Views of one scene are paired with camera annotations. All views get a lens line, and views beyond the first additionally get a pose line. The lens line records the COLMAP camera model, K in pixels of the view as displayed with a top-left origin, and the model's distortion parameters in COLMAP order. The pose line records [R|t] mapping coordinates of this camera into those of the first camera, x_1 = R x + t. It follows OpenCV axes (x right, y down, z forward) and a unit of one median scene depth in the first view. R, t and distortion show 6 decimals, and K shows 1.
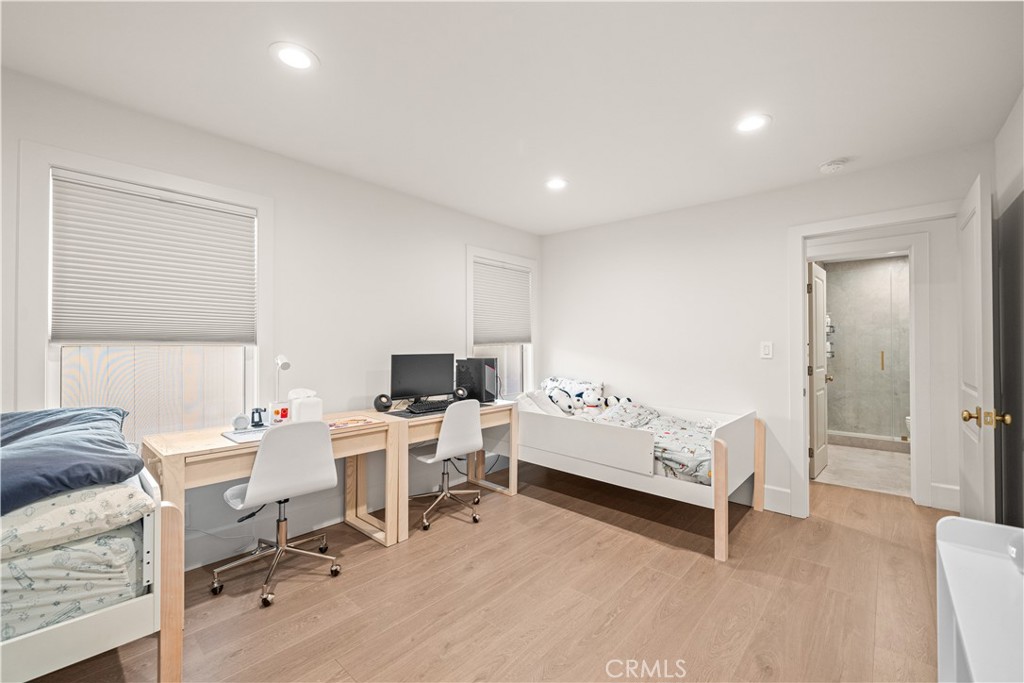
lens RADIAL K [[425.2, 0, 509.1], [0, 425.2, 341.3], [0, 0, 1]] dist [-0.002594, 0.000230]
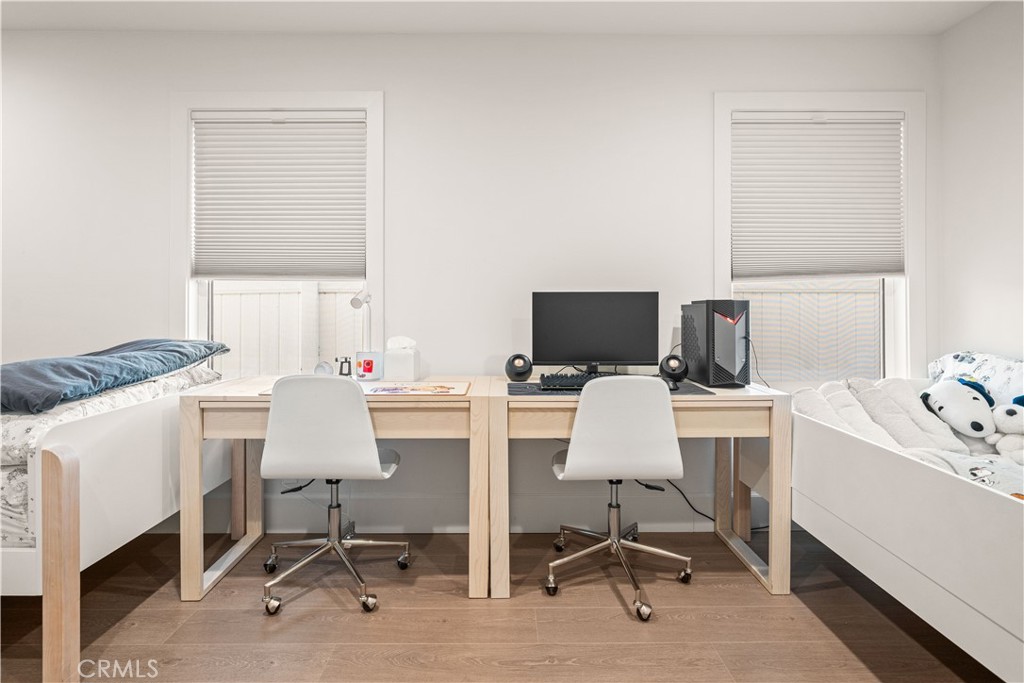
lens RADIAL K [[512.3, 0, 512.9], [0, 512.3, 307.0], [0, 0, 1]] dist [-0.001829, -0.002690]
pose [[0.672646, -0.000829, -0.739964, 0.276108], [0.006838, 0.999964, 0.005095, 0.051928], [0.739933, -0.008487, 0.672627, 0.494410]]
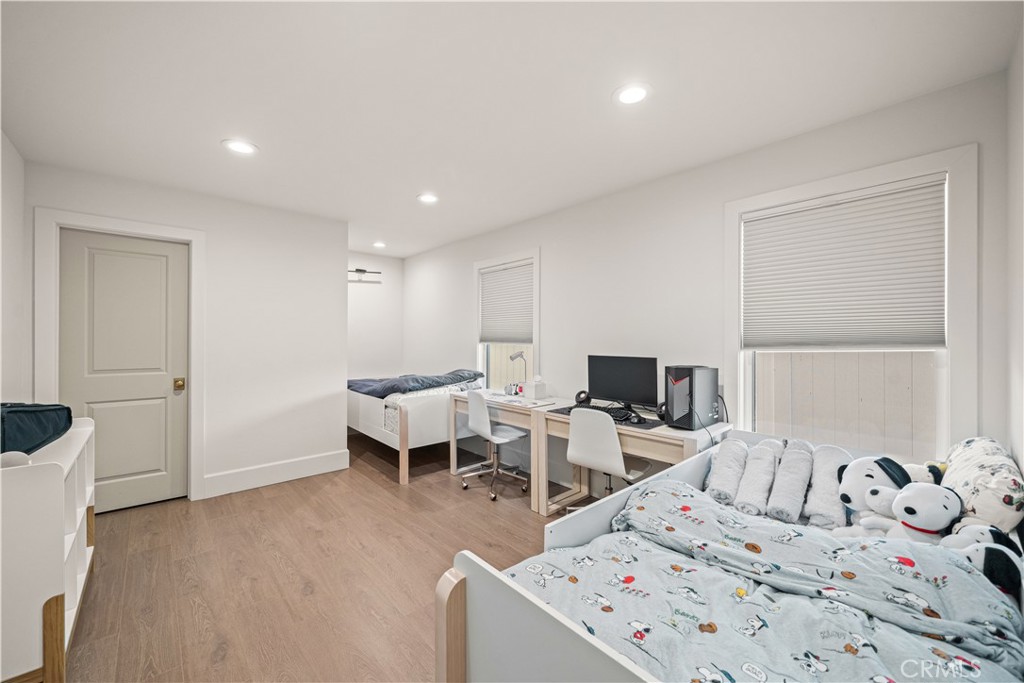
lens RADIAL K [[398.2, 0, 507.6], [0, 398.2, 339.2], [0, 0, 1]] dist [-0.010027, 0.000034]
pose [[-0.115194, -0.000769, -0.993343, 0.776077], [0.005309, 0.999985, -0.001390, -0.008677], [0.993329, -0.005434, -0.115188, 0.959067]]
